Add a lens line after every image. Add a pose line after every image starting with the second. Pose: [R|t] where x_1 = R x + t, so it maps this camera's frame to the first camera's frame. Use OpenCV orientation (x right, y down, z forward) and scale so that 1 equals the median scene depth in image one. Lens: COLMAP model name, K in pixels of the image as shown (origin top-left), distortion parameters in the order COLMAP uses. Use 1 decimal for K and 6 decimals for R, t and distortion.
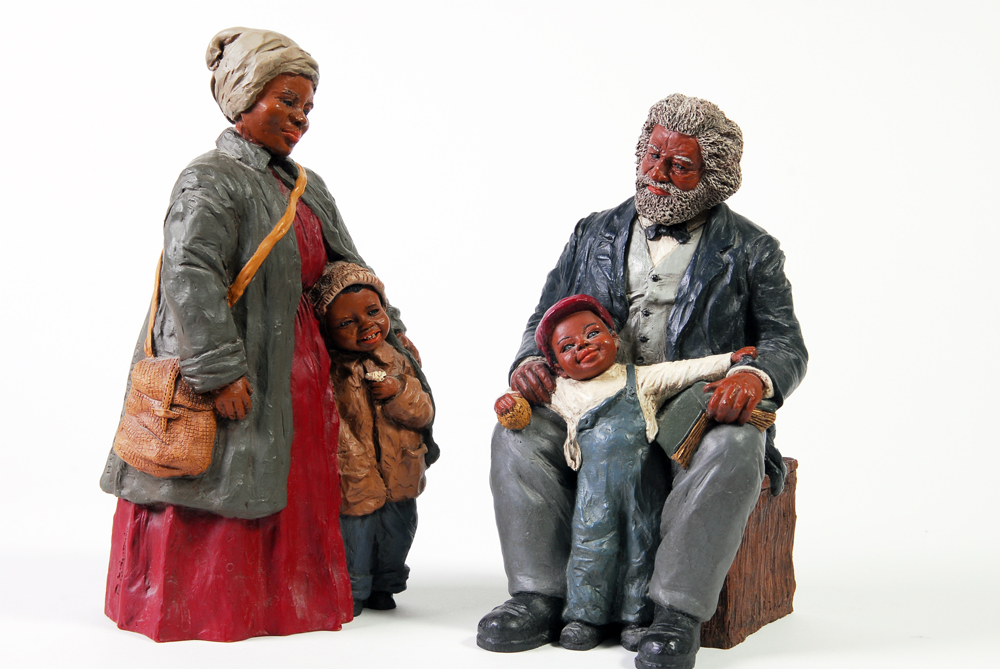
lens RADIAL K [[1751.4, 0, 444.2], [0, 1751.4, 333.9], [0, 0, 1]] dist [-0.065394, -0.057094]
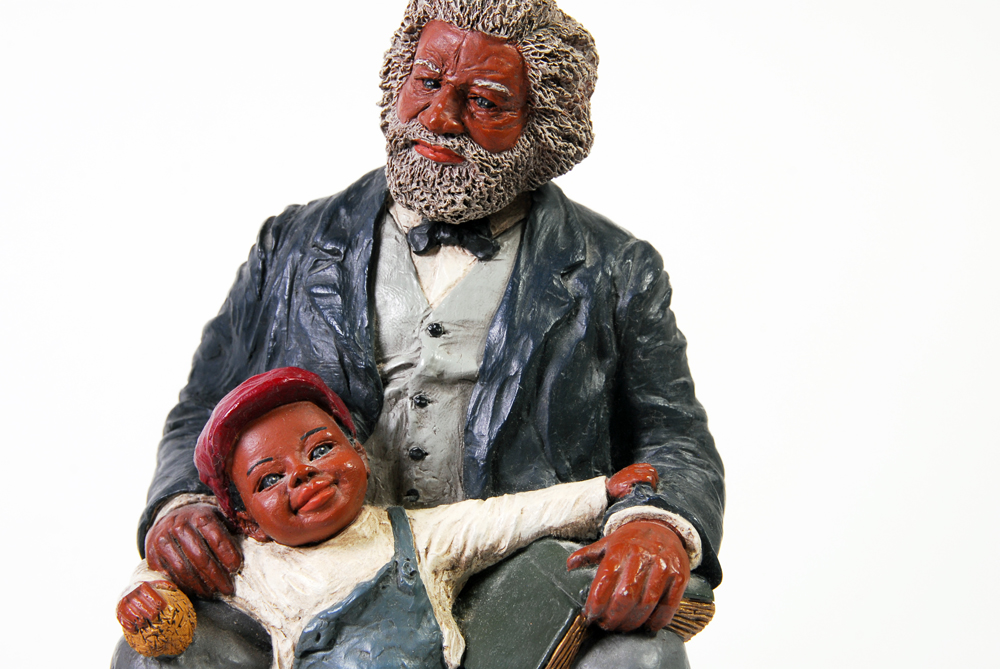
lens RADIAL K [[1751.4, 0, 444.2], [0, 1751.4, 333.9], [0, 0, 1]] dist [-0.065394, -0.057094]
pose [[0.966851, -0.027229, 0.253884, -0.003402], [0.033197, 0.999263, -0.019254, -0.021264], [-0.253173, 0.027044, 0.967043, 0.522631]]
